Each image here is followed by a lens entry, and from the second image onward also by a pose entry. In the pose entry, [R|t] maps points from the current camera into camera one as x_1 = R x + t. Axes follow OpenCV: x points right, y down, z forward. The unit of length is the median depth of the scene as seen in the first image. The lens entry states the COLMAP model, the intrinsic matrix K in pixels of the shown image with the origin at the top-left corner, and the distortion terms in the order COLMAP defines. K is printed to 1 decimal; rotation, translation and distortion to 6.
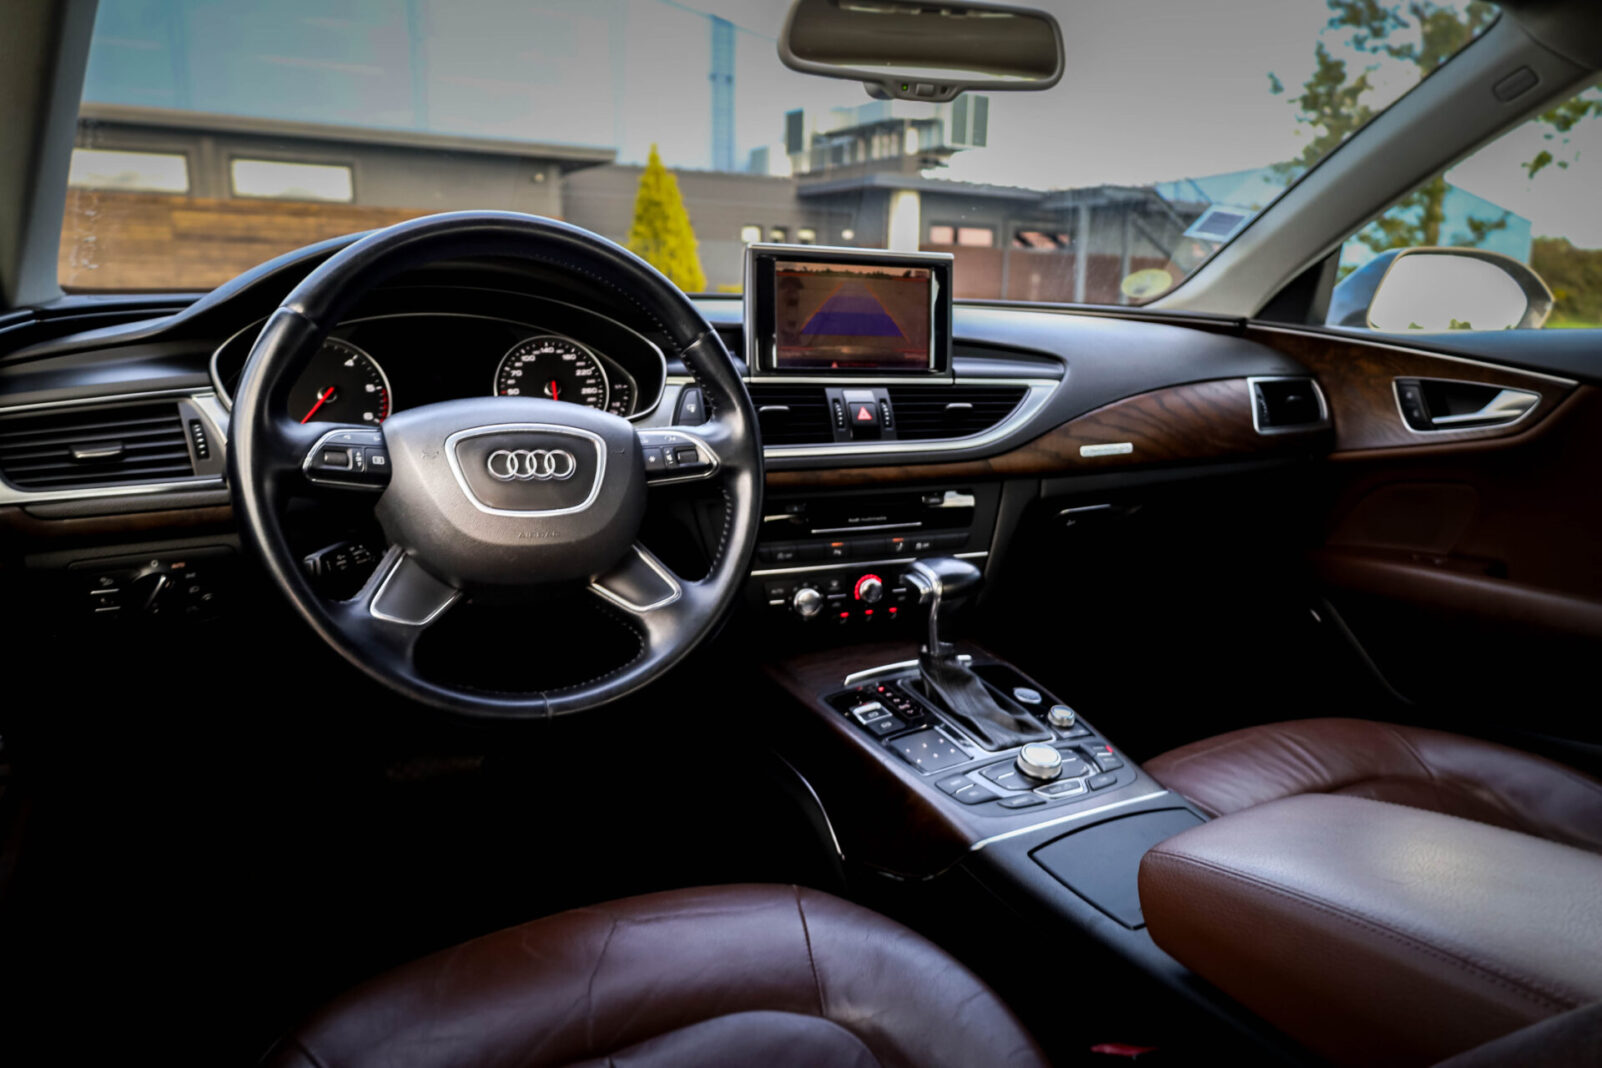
lens RADIAL K [[1102.1, 0, 812.1], [0, 1102.1, 527.2], [0, 0, 1]] dist [-0.000117, 0.014042]
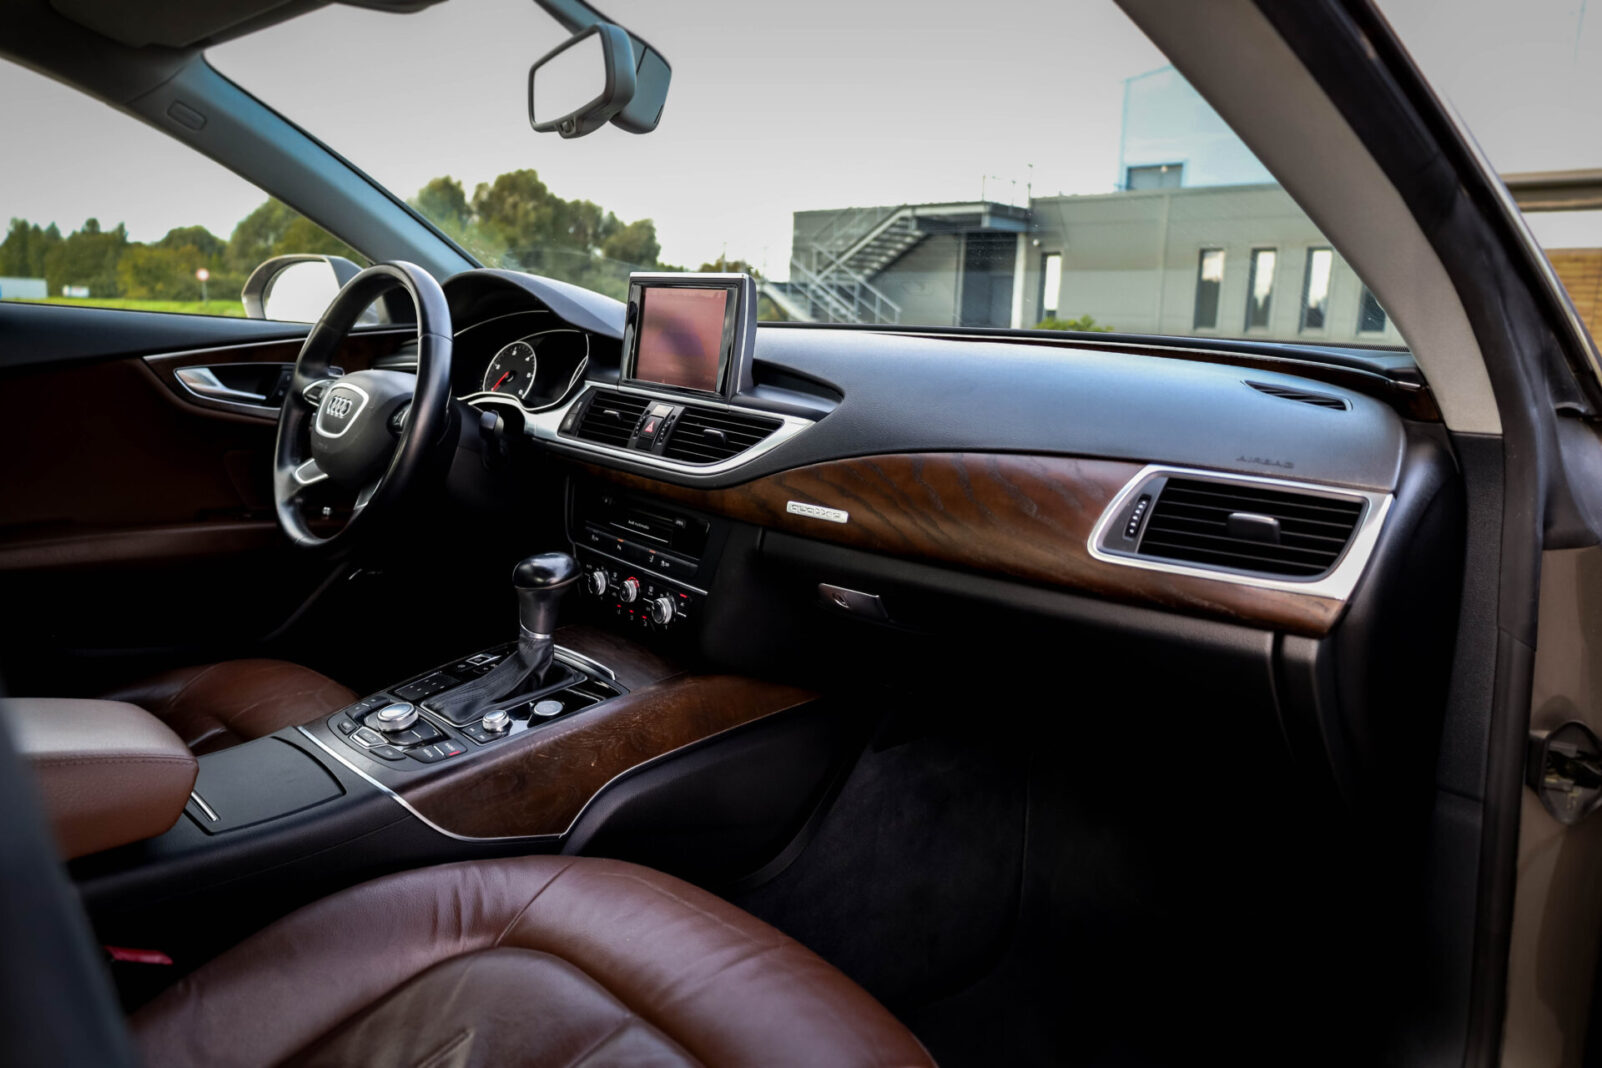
lens RADIAL K [[1102.1, 0, 812.0], [0, 1102.1, 548.3], [0, 0, 1]] dist [-0.000117, 0.014042]
pose [[0.273392, 0.185907, -0.943767, 1.126304], [-0.224436, 0.966393, 0.125350, -0.159307], [0.935353, 0.177545, 0.305929, 0.851326]]
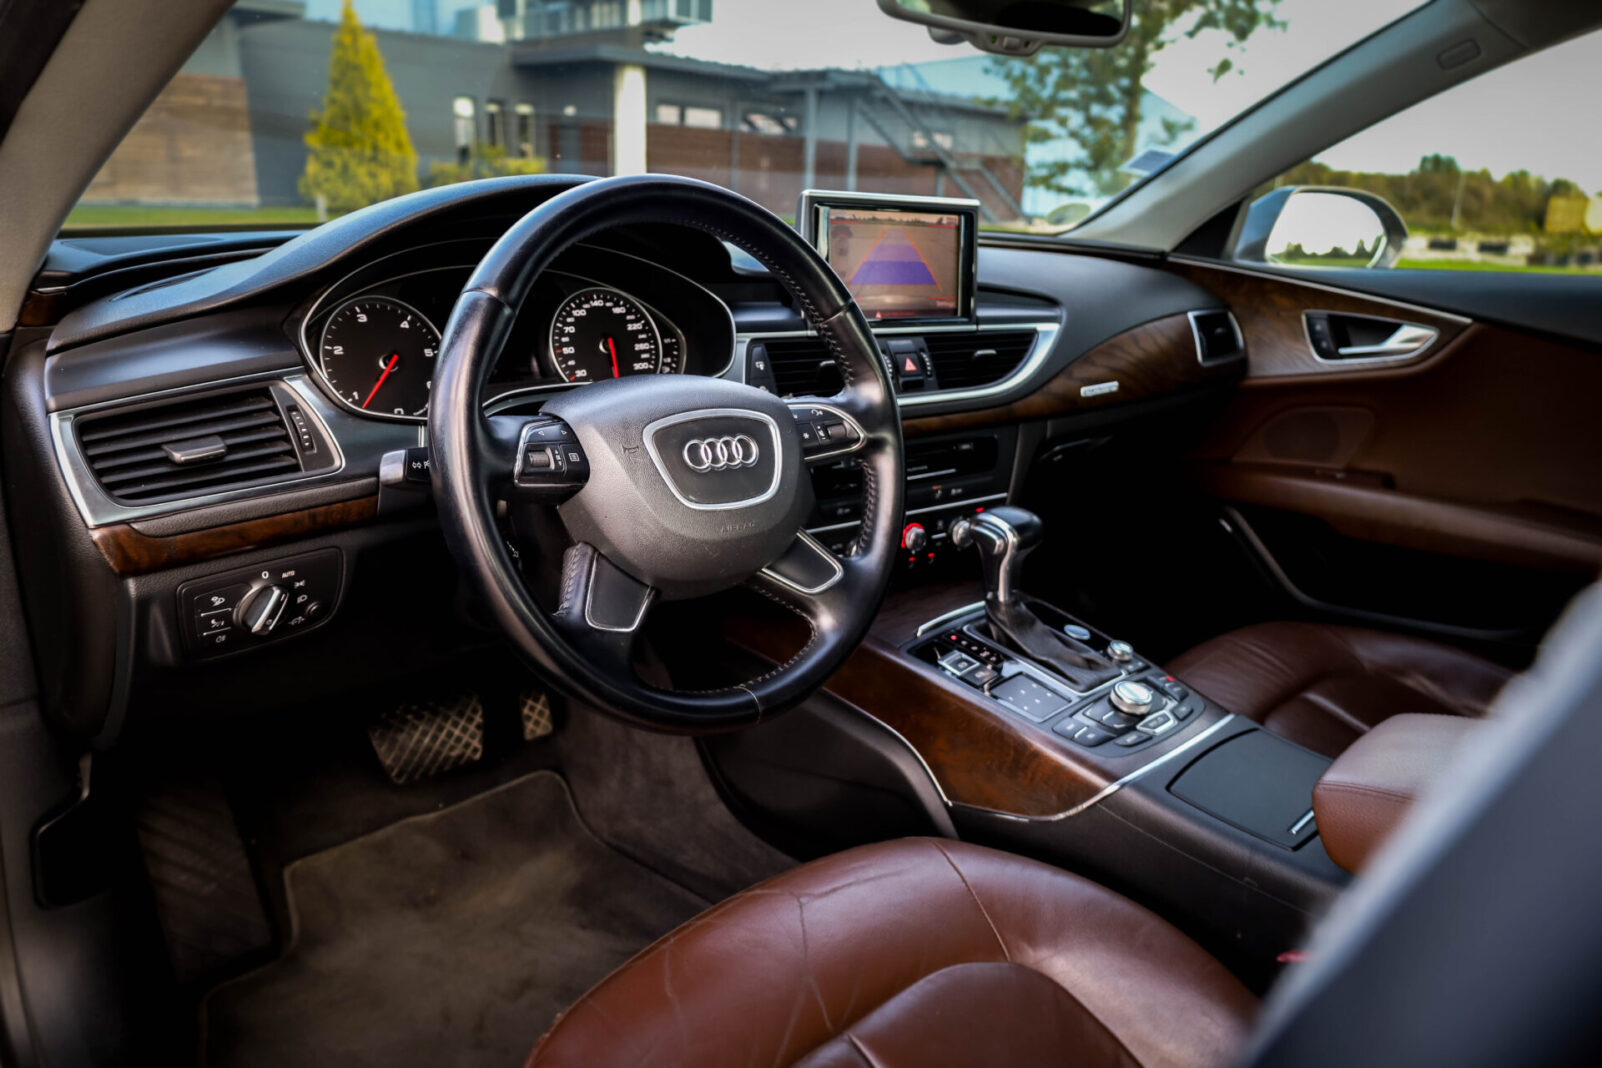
lens RADIAL K [[1102.1, 0, 808.6], [0, 1102.1, 524.3], [0, 0, 1]] dist [-0.000117, 0.014042]
pose [[0.970060, -0.051579, 0.237324, -0.290708], [0.027868, 0.994373, 0.102203, -0.063880], [-0.241260, -0.092530, 0.966039, 0.040591]]
